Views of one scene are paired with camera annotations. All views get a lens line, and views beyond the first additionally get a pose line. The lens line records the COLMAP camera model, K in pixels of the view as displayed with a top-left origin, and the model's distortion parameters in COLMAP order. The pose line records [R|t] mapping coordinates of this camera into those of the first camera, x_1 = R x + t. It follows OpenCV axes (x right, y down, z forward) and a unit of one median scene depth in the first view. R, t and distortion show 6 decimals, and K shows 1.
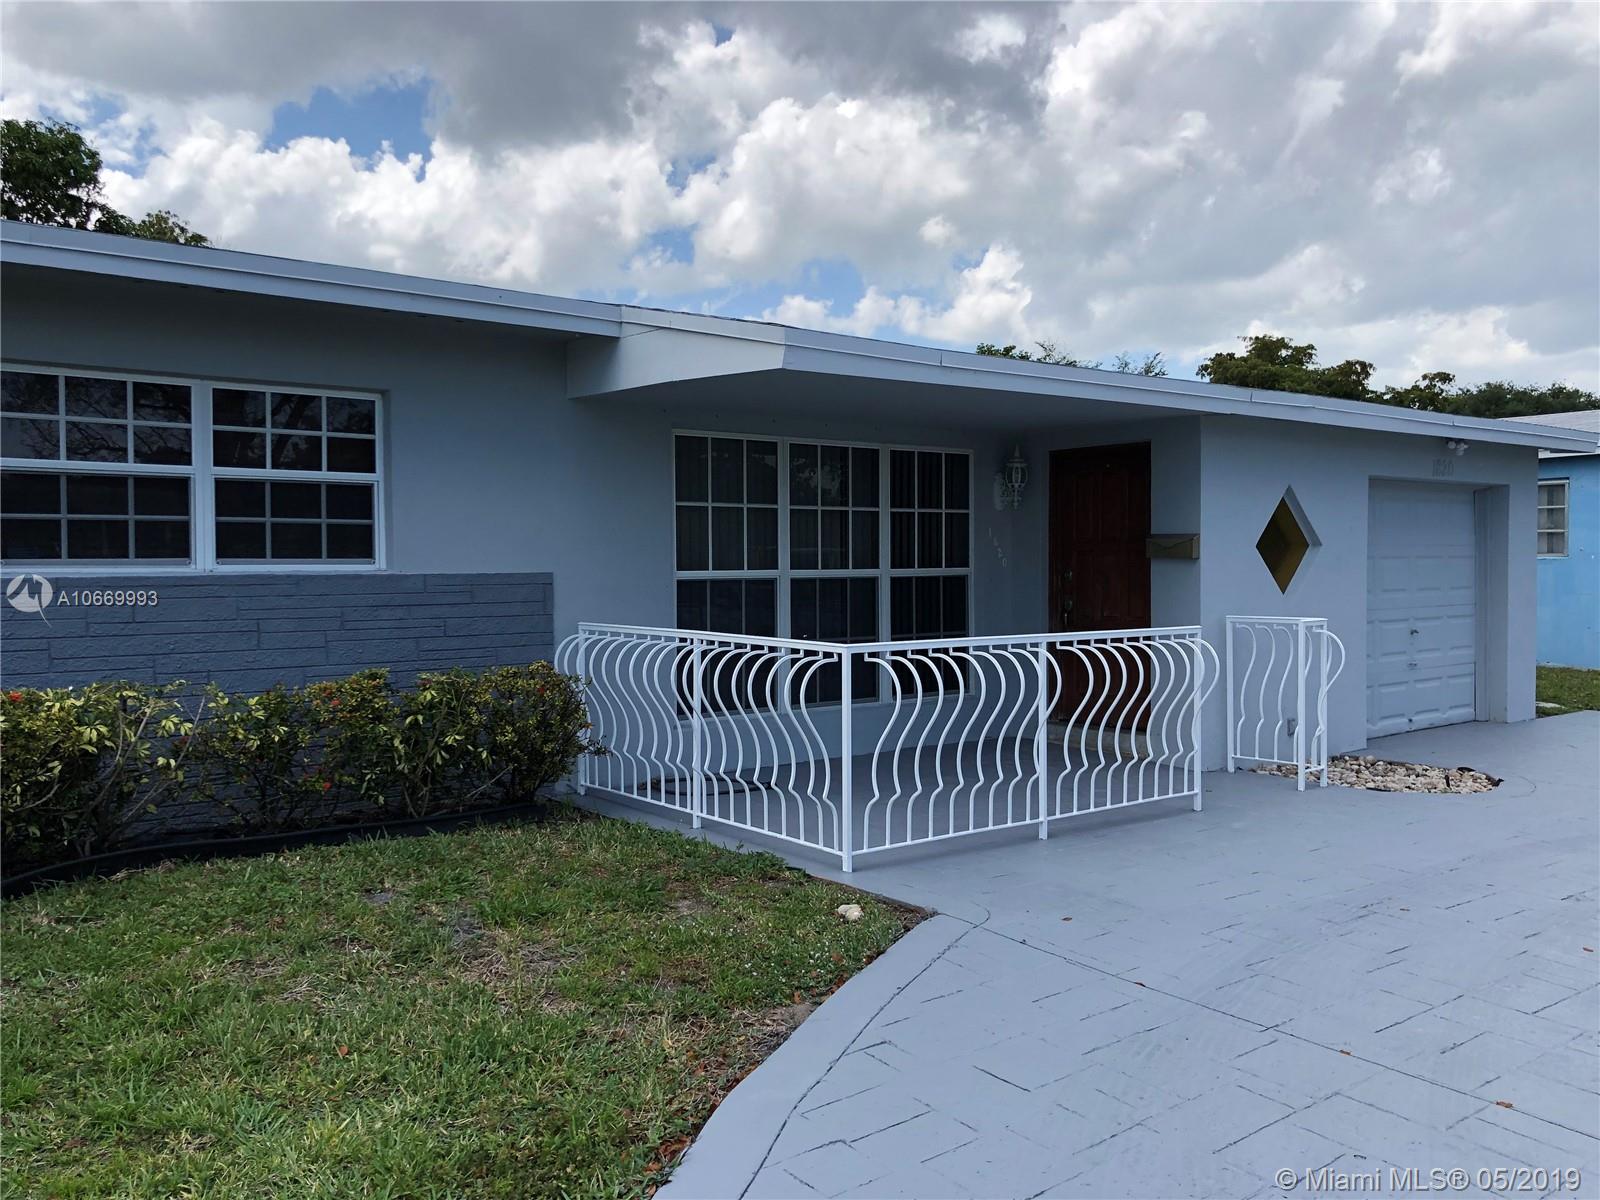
lens RADIAL K [[1292.8, 0, 793.1], [0, 1292.8, 577.6], [0, 0, 1]] dist [0.029330, 0.002432]
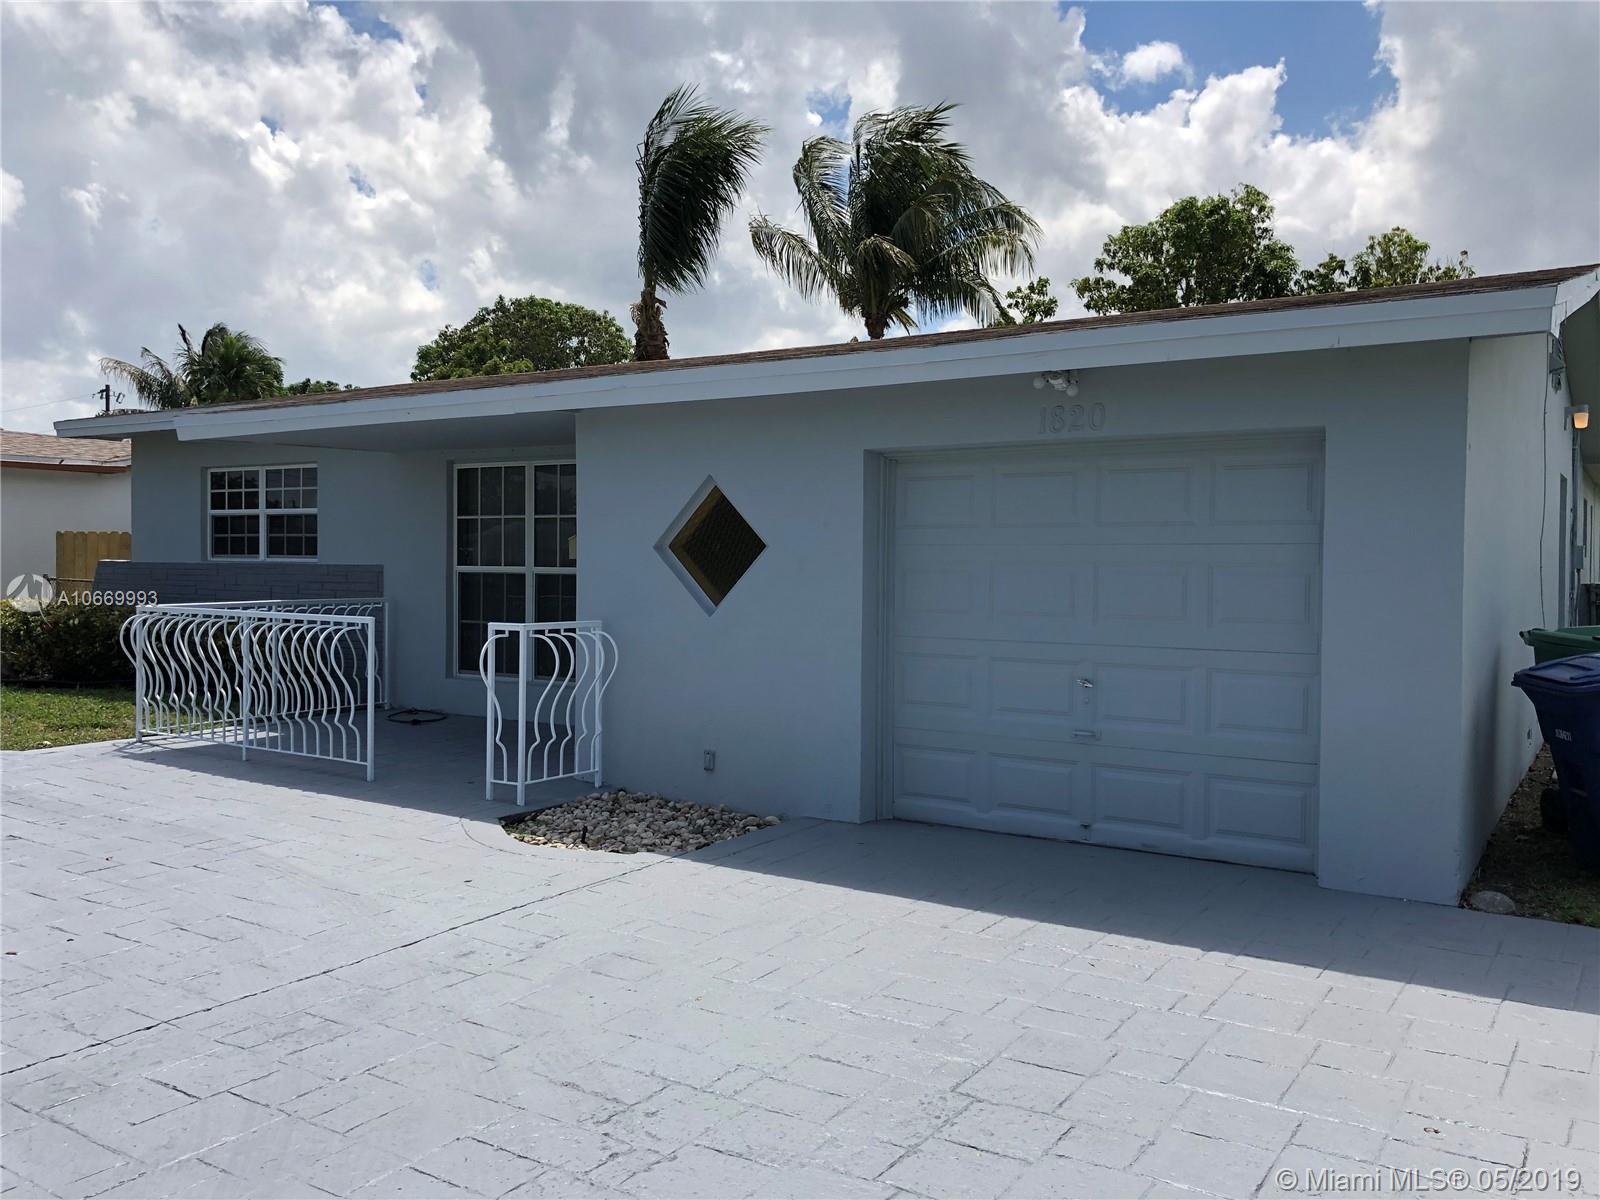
lens RADIAL K [[1292.8, 0, 793.1], [0, 1292.8, 577.6], [0, 0, 1]] dist [0.029330, 0.002432]
pose [[0.325343, 0.017179, -0.945440, 1.534229], [-0.024898, 0.999644, 0.009596, -0.017227], [0.945268, 0.020418, 0.325654, 1.003688]]
